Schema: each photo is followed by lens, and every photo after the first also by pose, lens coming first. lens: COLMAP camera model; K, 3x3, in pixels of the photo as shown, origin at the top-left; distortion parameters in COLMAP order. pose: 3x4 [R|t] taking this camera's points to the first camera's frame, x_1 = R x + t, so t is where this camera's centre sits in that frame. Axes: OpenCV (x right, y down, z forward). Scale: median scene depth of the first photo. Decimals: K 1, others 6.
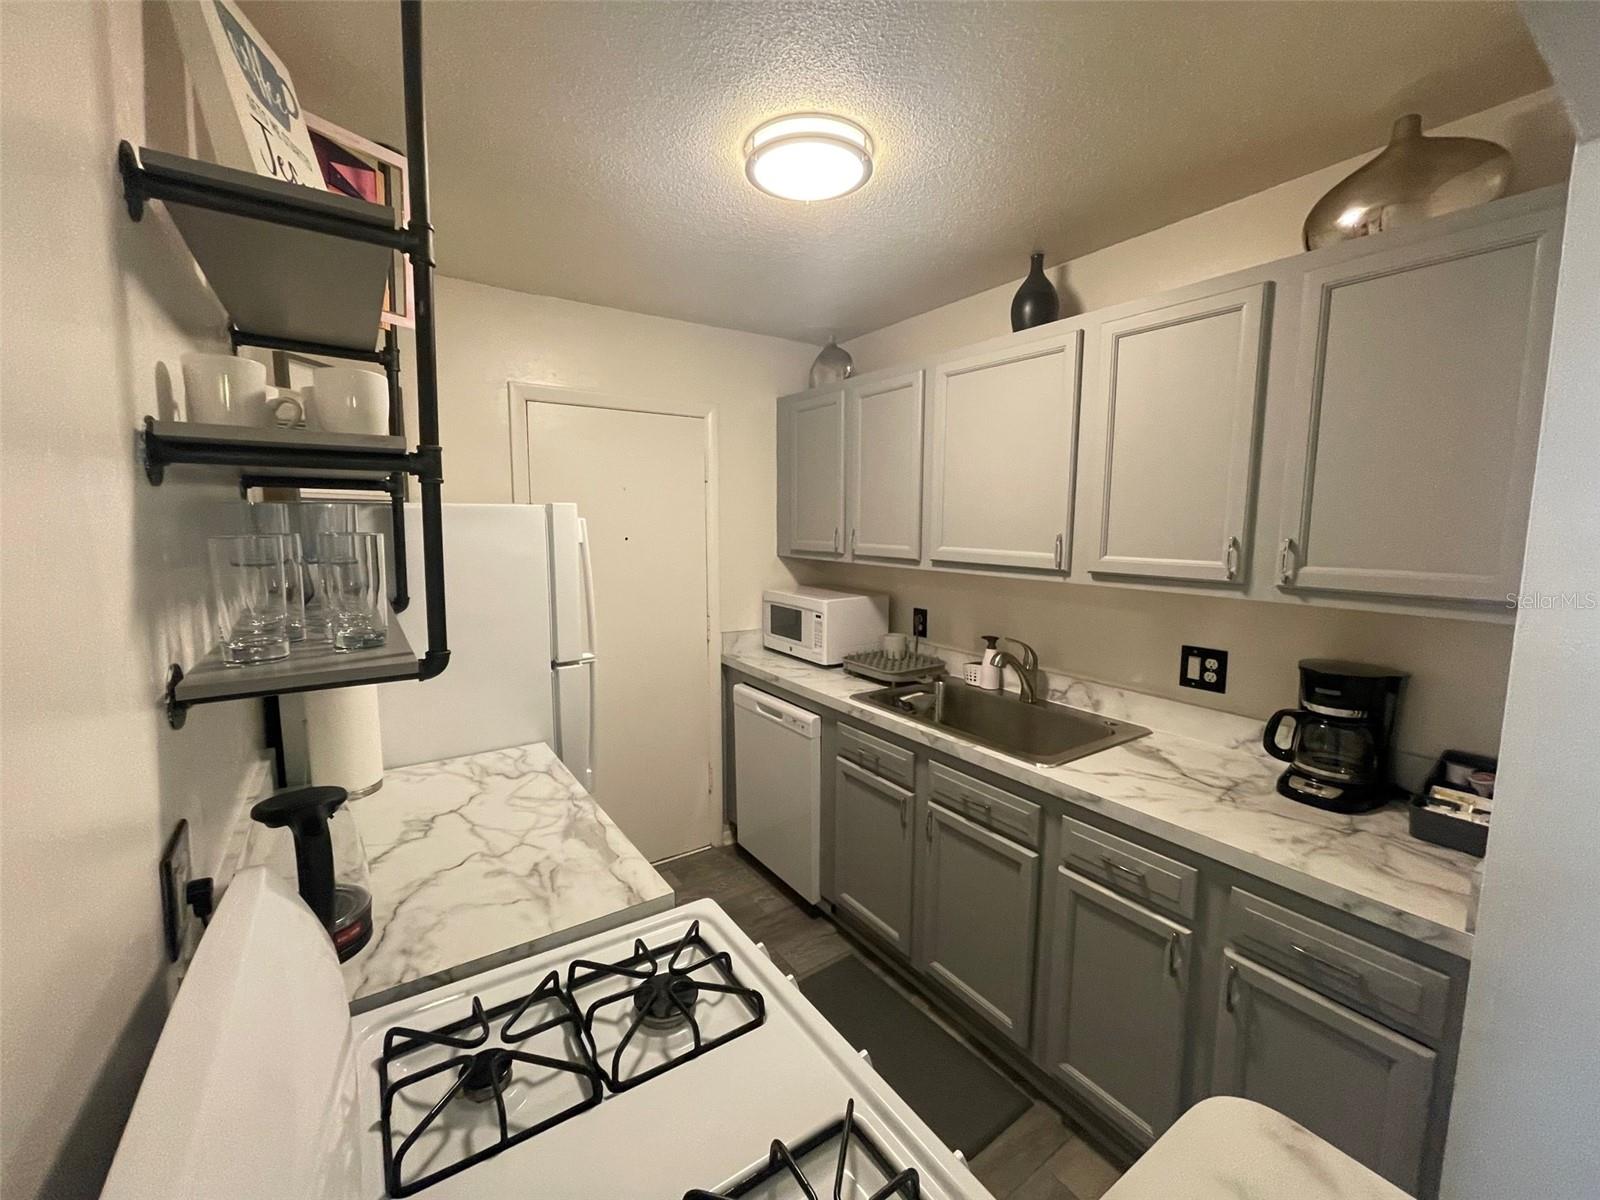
lens RADIAL K [[652.8, 0, 798.4], [0, 652.8, 590.9], [0, 0, 1]] dist [0.002553, 0.000068]
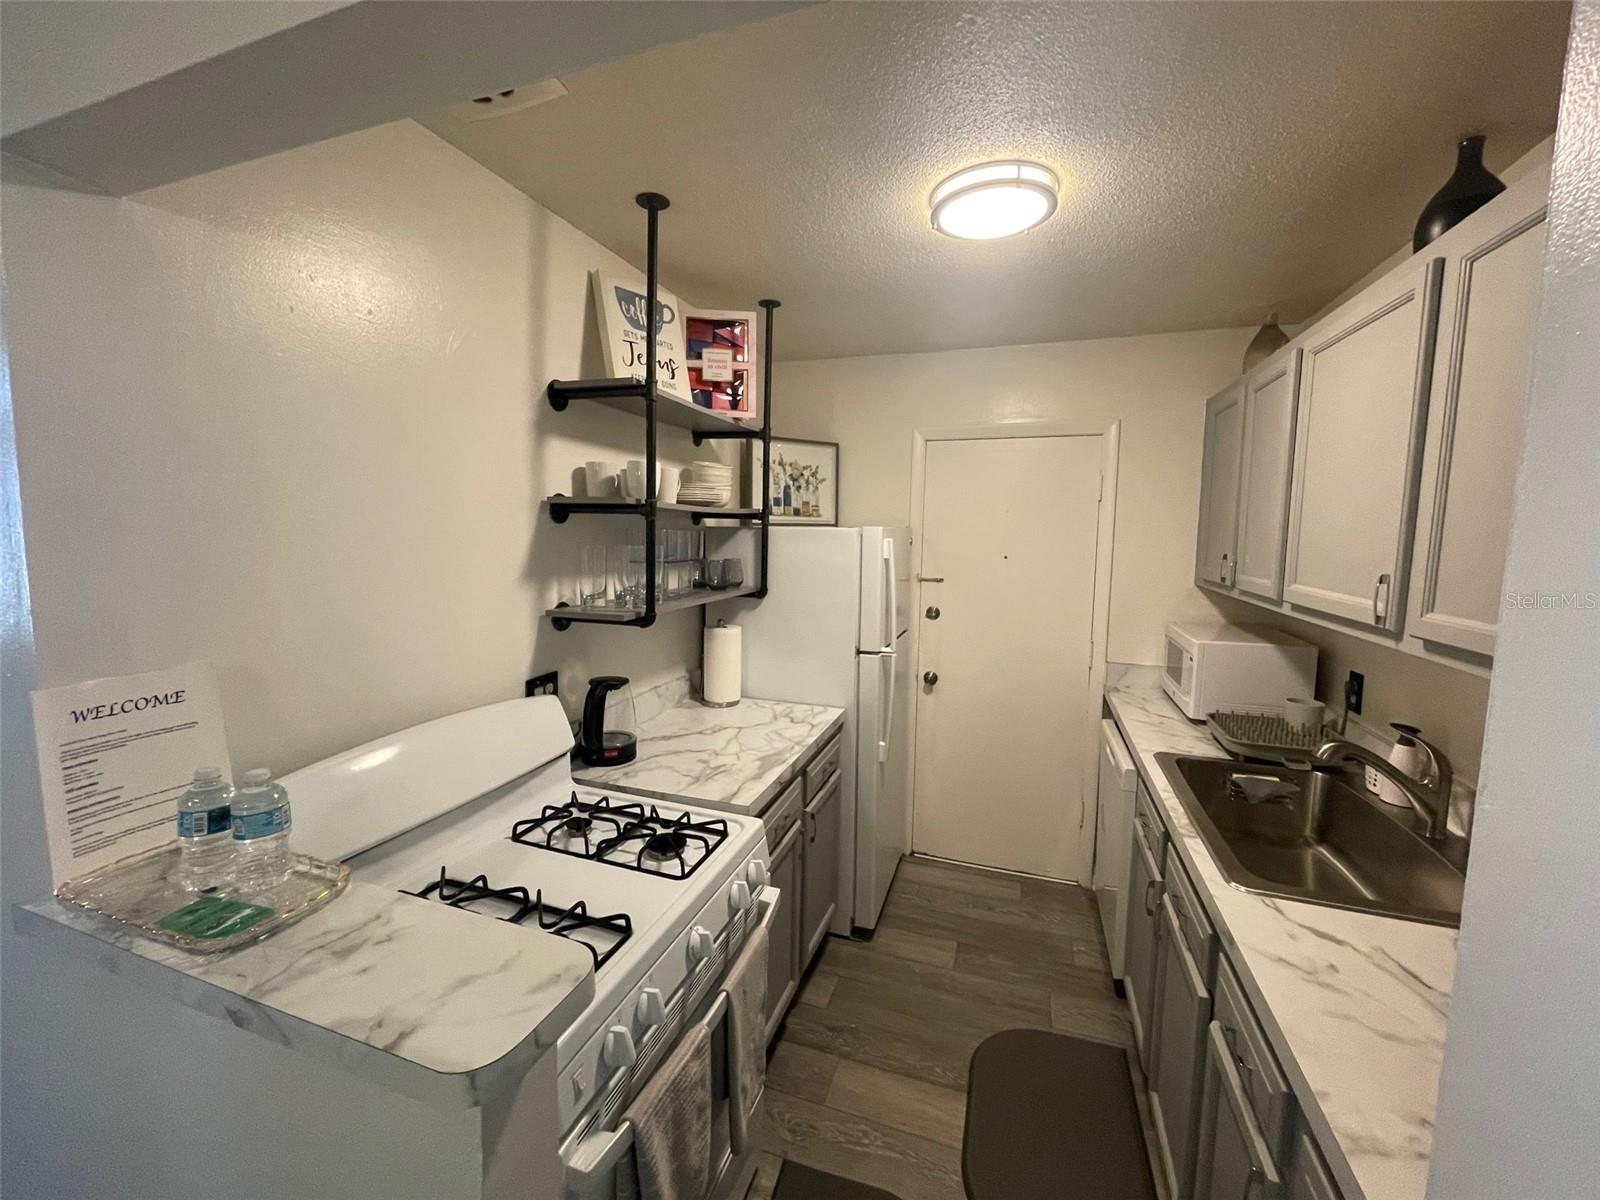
lens RADIAL K [[652.8, 0, 798.4], [0, 652.8, 590.9], [0, 0, 1]] dist [0.002553, 0.000068]
pose [[0.592590, 0.081682, -0.801352, 0.638530], [-0.099239, 0.994670, 0.028002, -0.033422], [0.799368, 0.062932, 0.597537, 0.145283]]
